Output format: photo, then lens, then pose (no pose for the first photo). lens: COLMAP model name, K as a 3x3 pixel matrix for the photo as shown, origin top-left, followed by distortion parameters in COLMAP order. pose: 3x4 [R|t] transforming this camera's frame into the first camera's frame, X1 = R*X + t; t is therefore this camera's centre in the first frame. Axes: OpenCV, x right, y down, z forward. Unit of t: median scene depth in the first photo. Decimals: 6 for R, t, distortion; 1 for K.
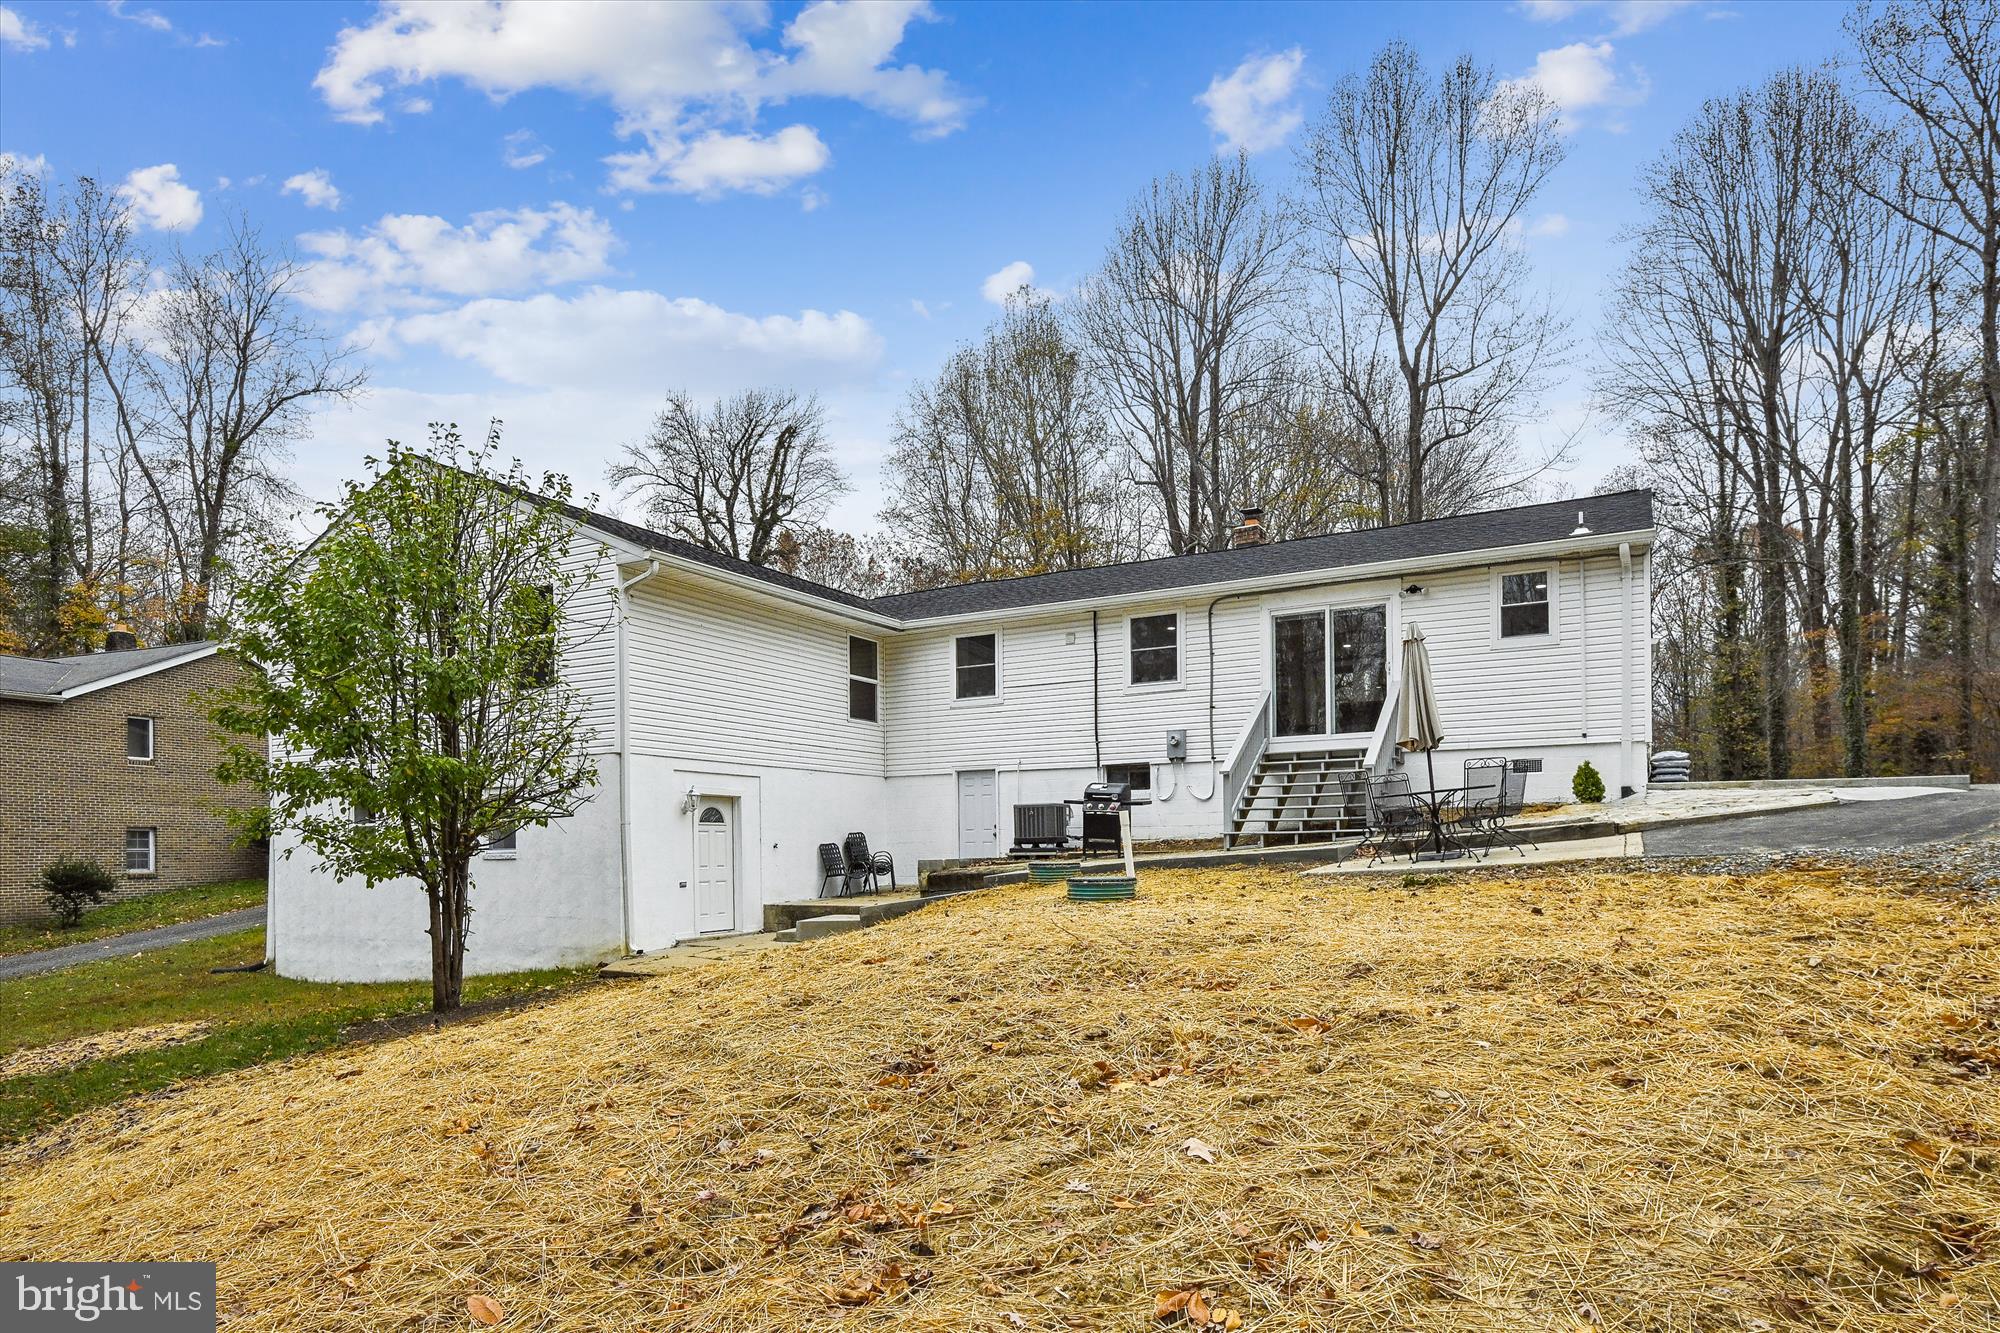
lens RADIAL K [[976.0, 0, 997.6], [0, 976.0, 633.1], [0, 0, 1]] dist [0.002306, 0.000114]
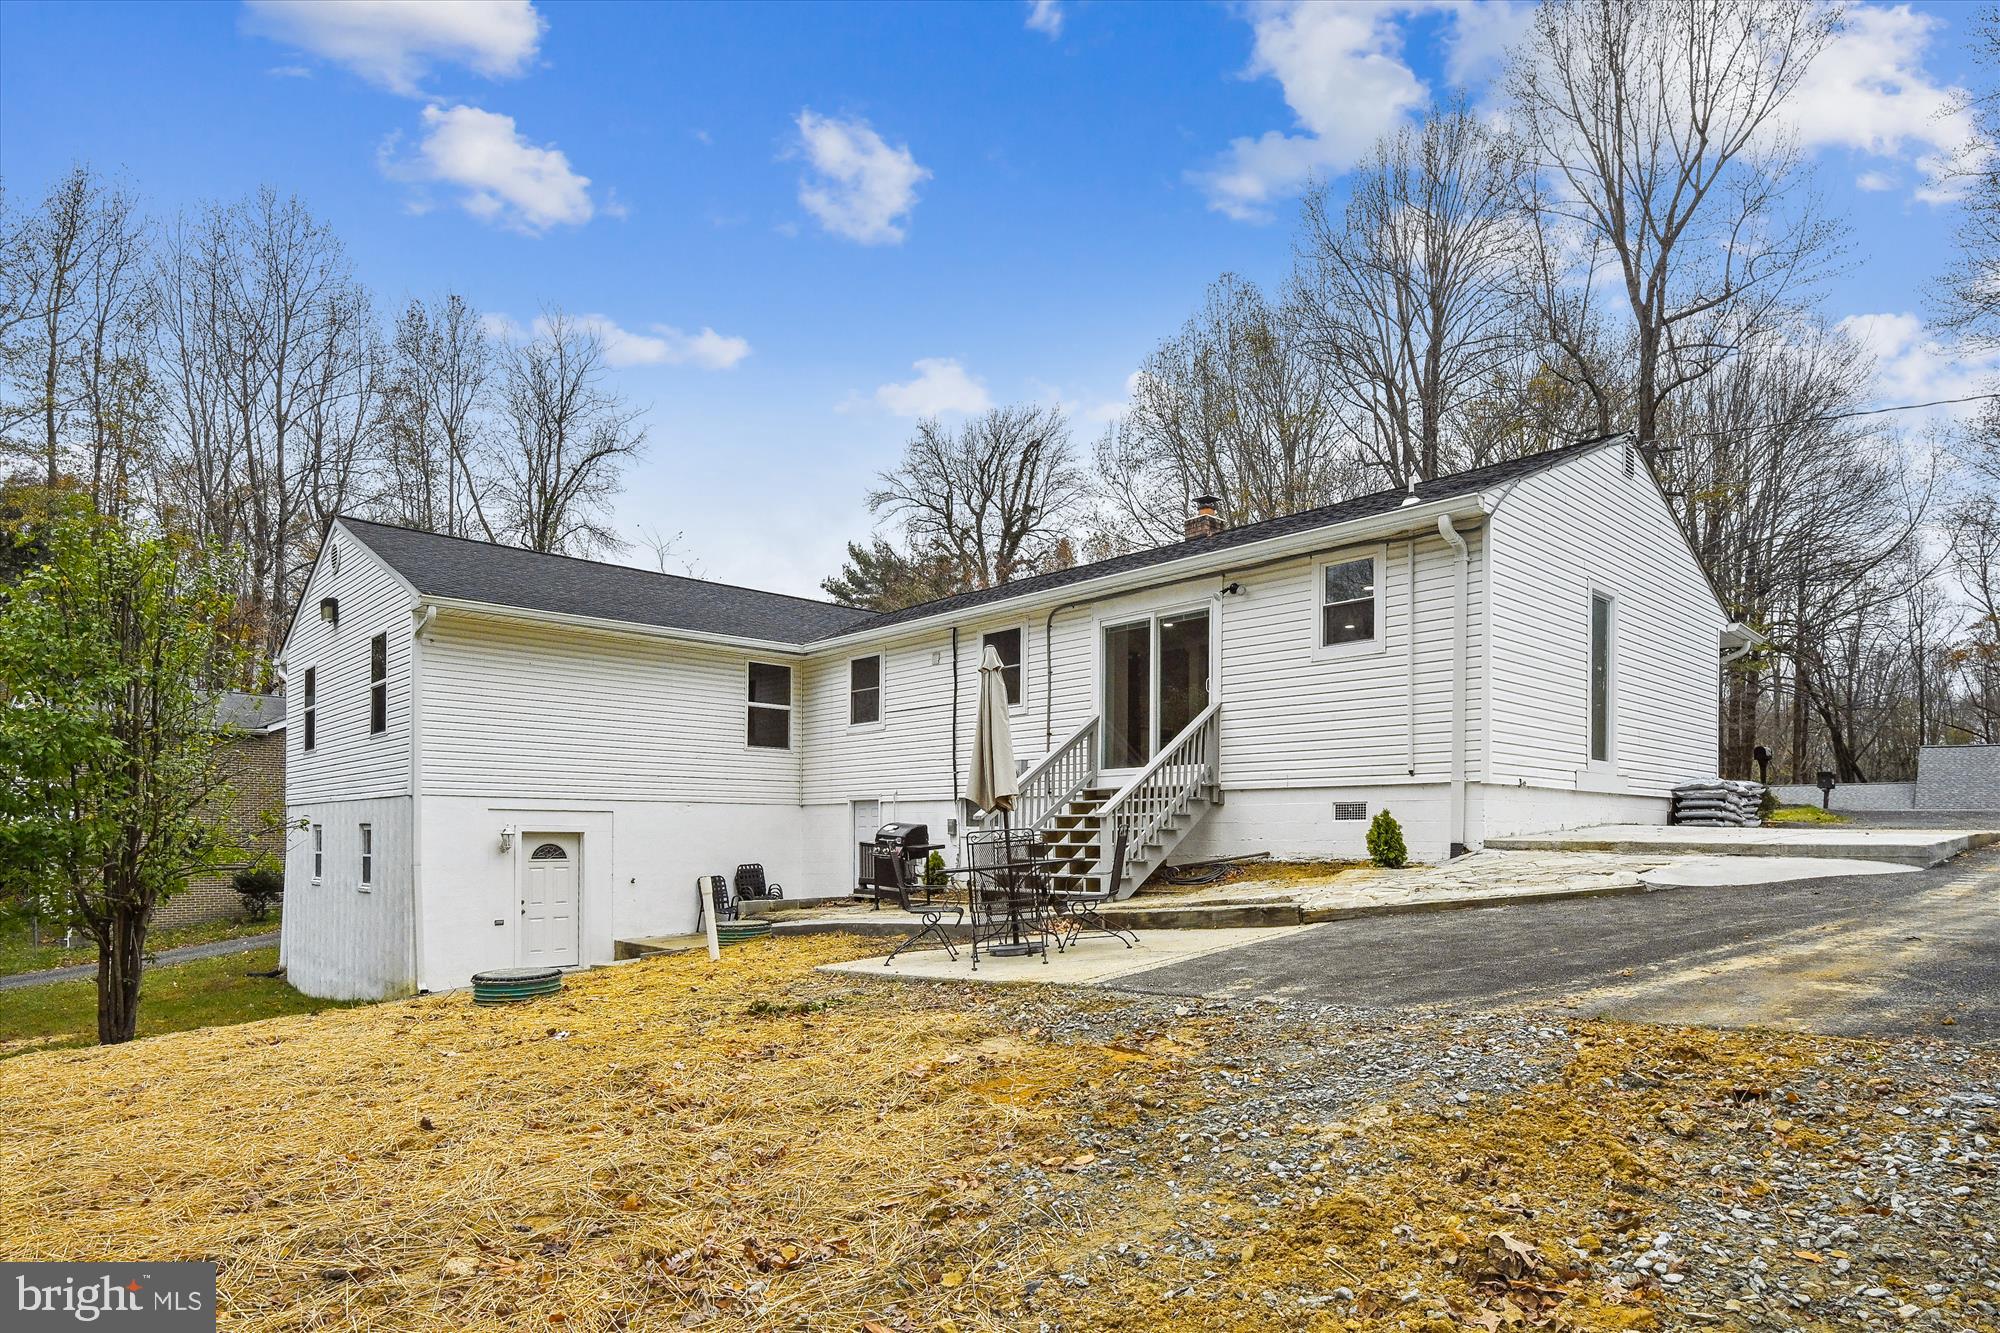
lens RADIAL K [[947.7, 0, 1007.2], [0, 947.7, 635.9], [0, 0, 1]] dist [0.002056, -0.001080]
pose [[0.962819, -0.045355, -0.266313, 0.358038], [0.046230, 0.998926, -0.002985, -0.009435], [0.266163, -0.009438, 0.963882, 0.151528]]
